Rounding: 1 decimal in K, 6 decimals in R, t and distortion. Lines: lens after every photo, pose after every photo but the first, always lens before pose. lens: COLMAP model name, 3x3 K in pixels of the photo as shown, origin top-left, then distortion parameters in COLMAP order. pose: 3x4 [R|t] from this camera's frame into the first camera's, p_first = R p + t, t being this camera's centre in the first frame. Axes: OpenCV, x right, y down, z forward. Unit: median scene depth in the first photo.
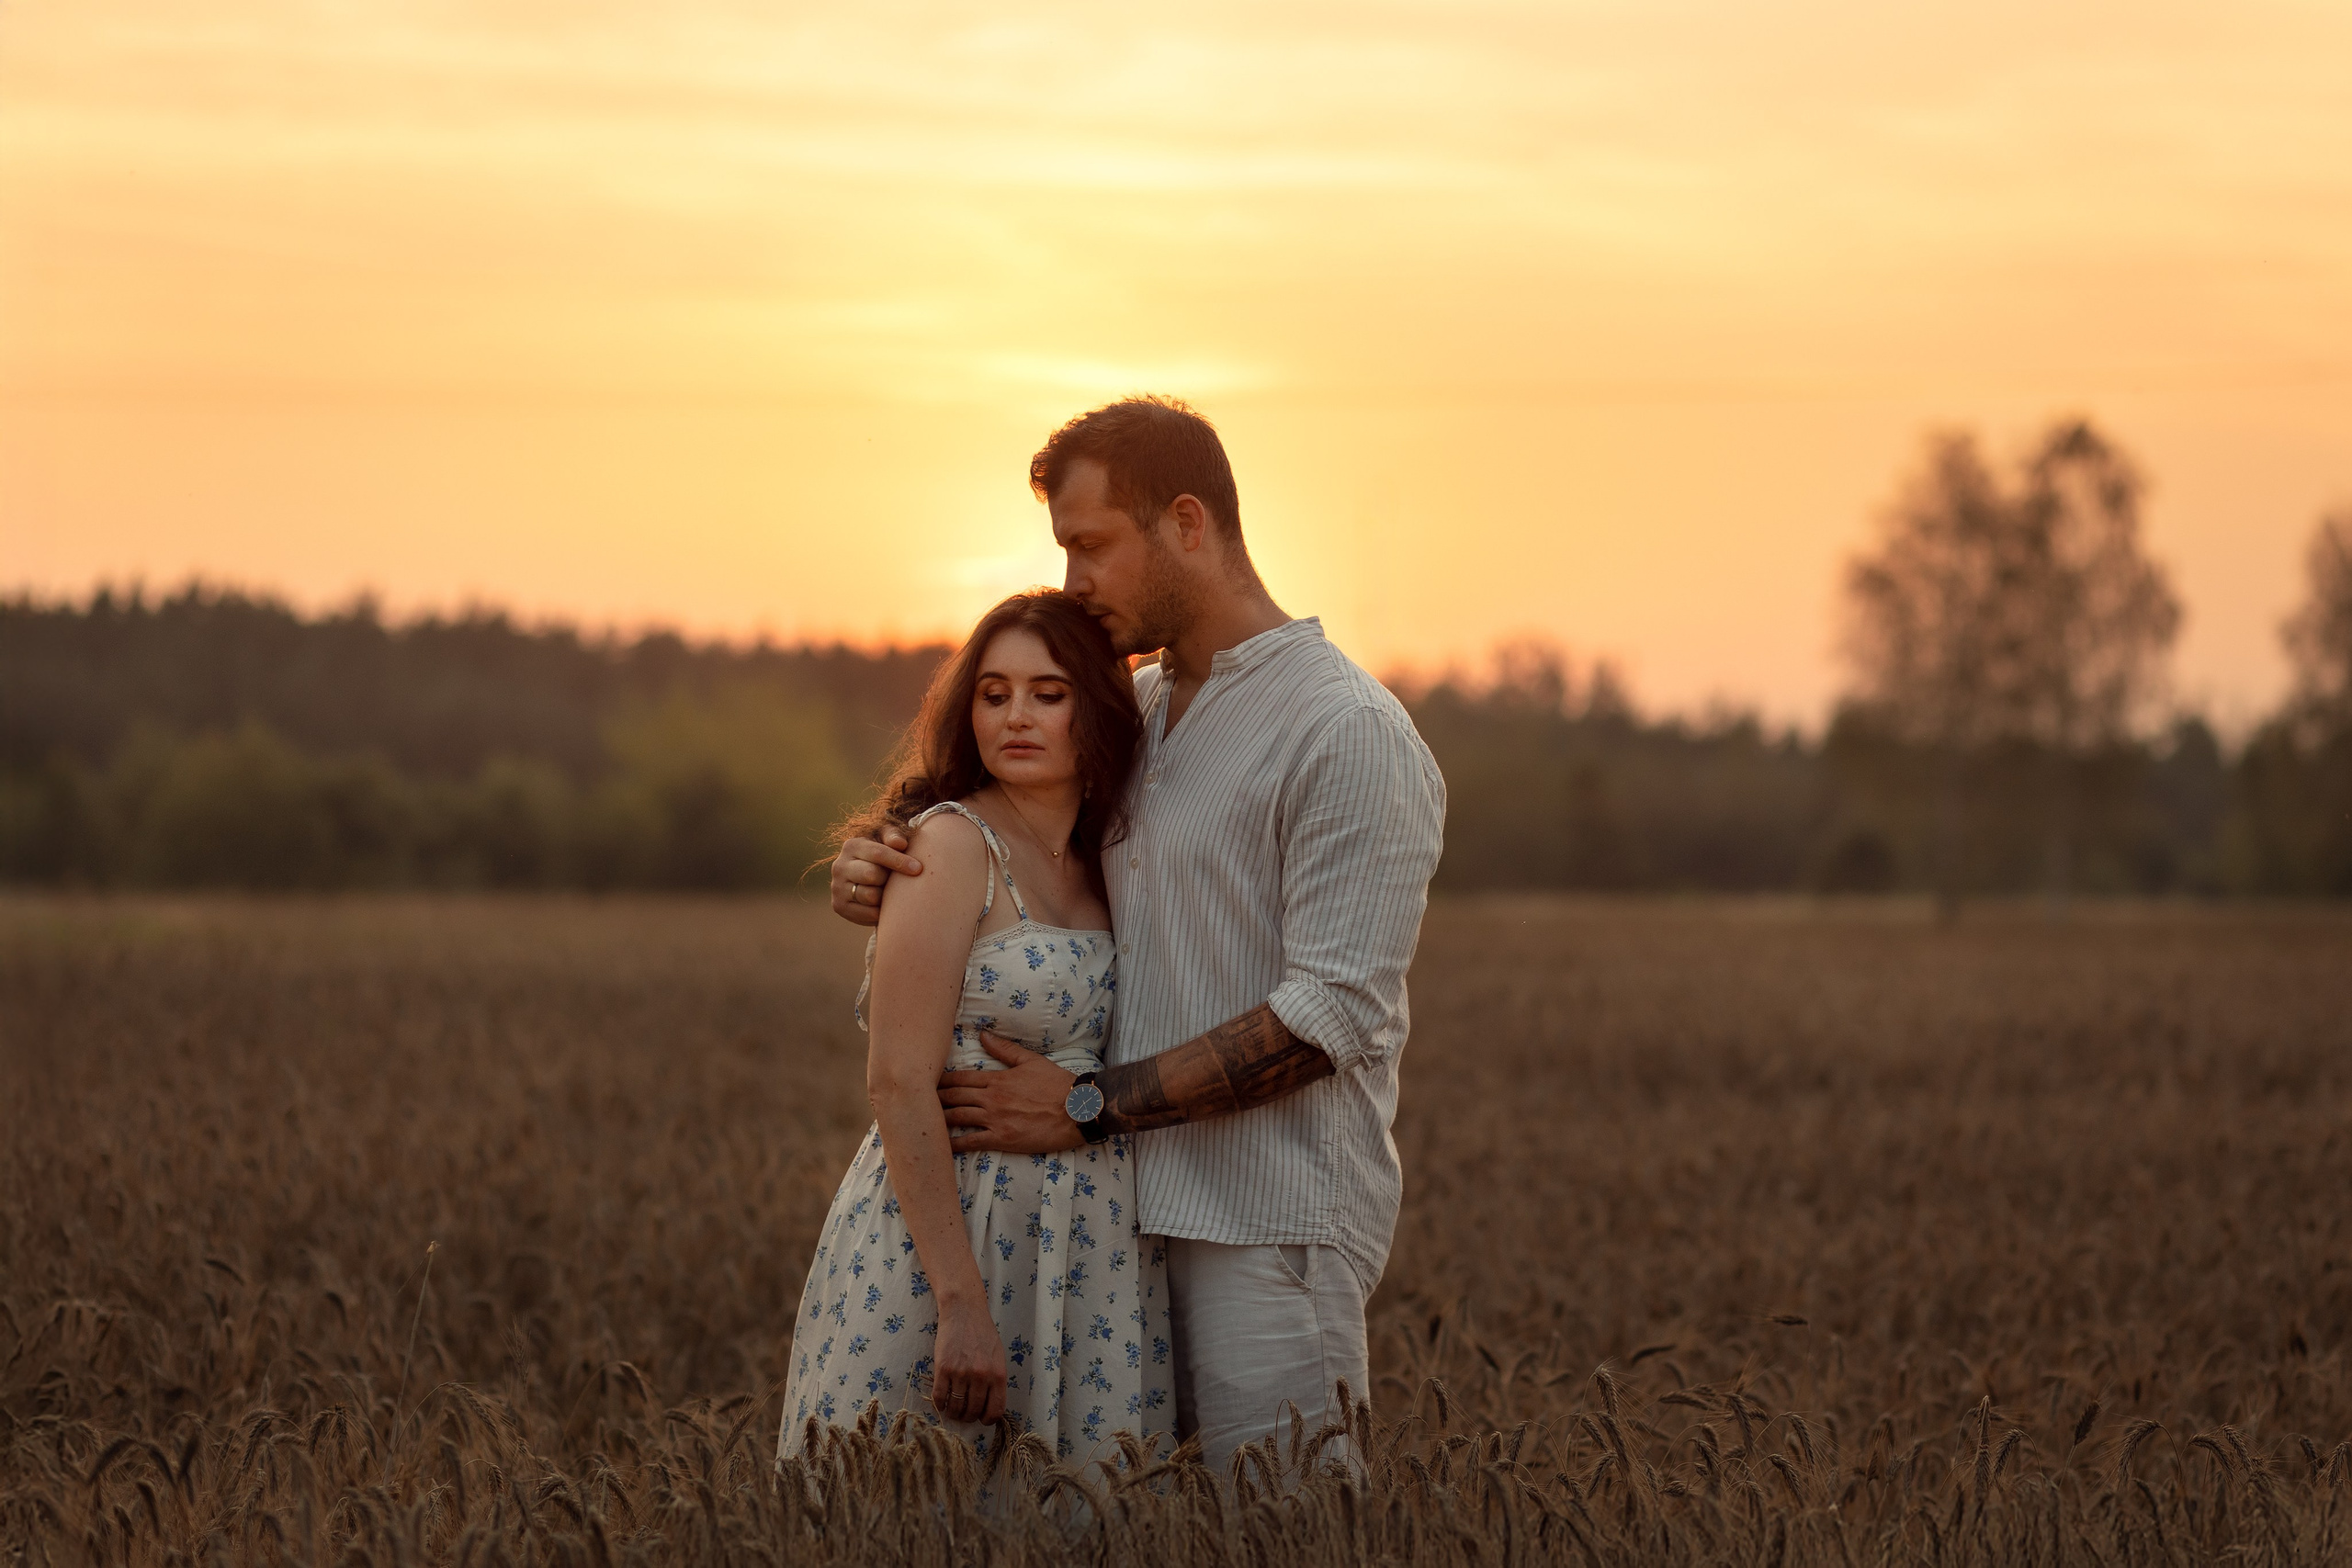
lens RADIAL K [[5541.6, 0, 1265.3], [0, 5541.6, 782.5], [0, 0, 1]] dist [0.044779, 0.267821]
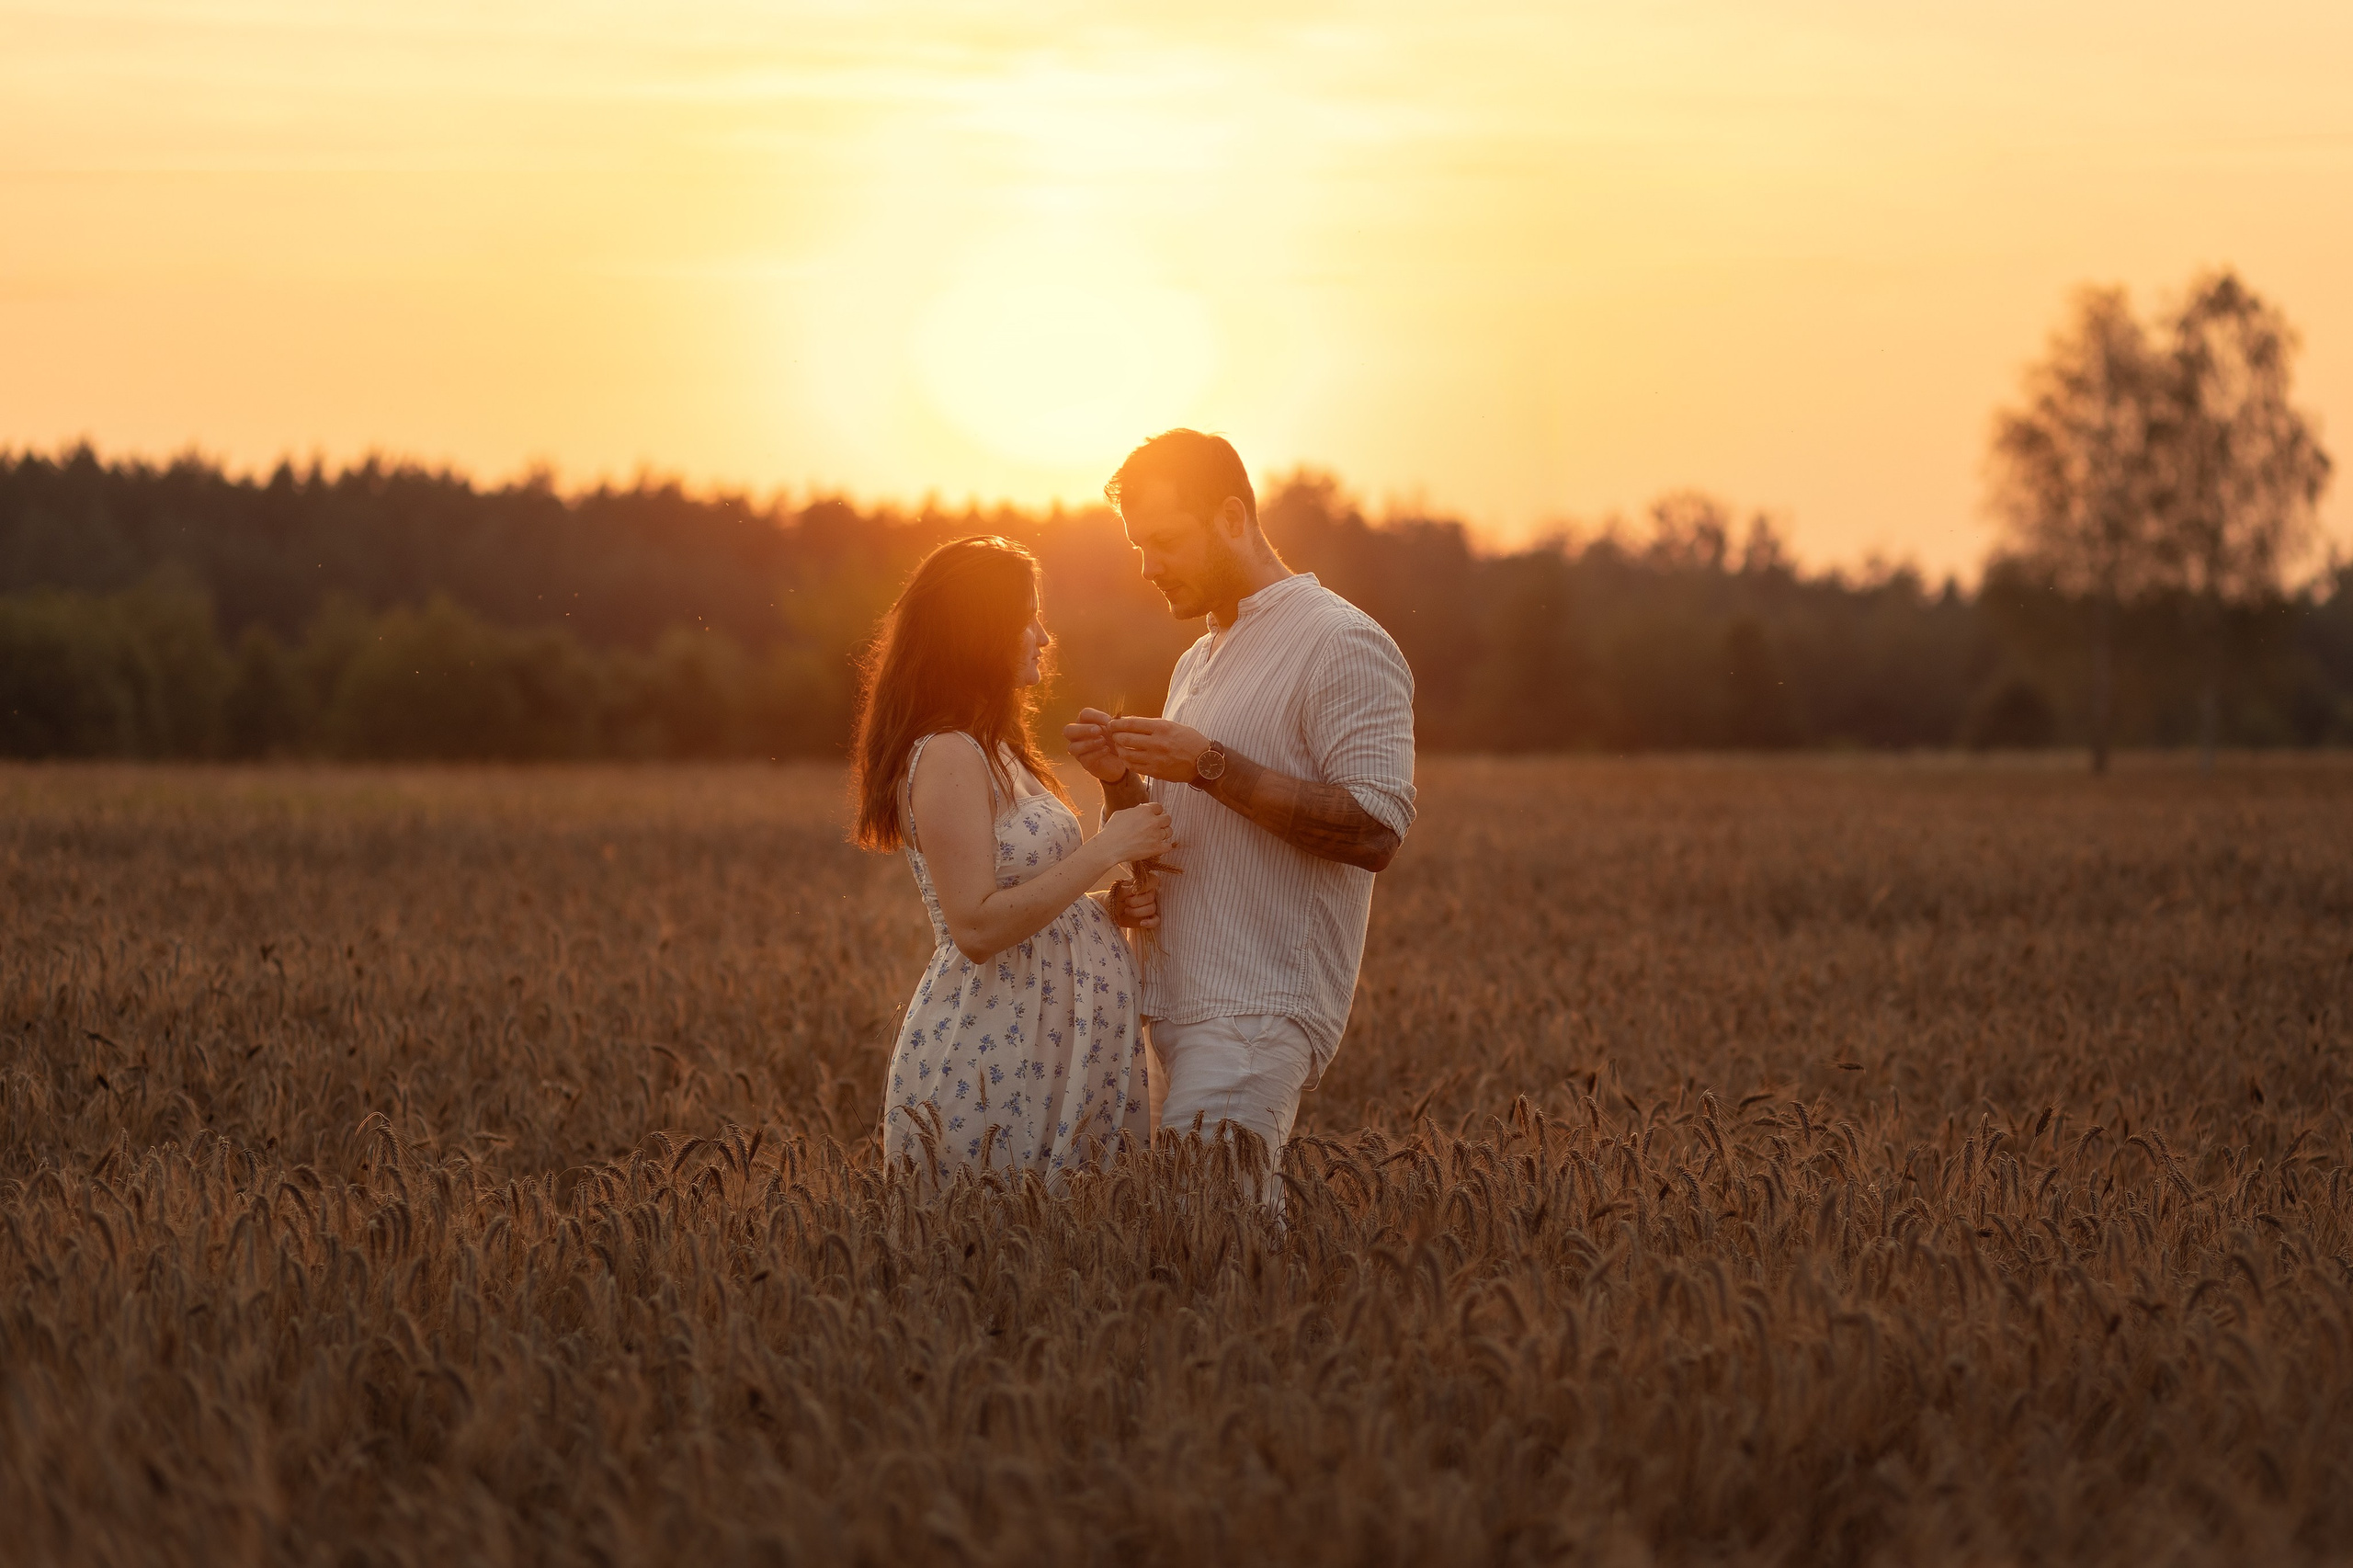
lens RADIAL K [[5846.1, 0, 1261.9], [0, 5846.1, 783.6], [0, 0, 1]] dist [0.098636, -0.066658]
pose [[0.999568, -0.011282, -0.027139, -0.006127], [0.011977, 0.999601, 0.025576, -0.006649], [0.026839, -0.025890, 0.999304, -0.259122]]
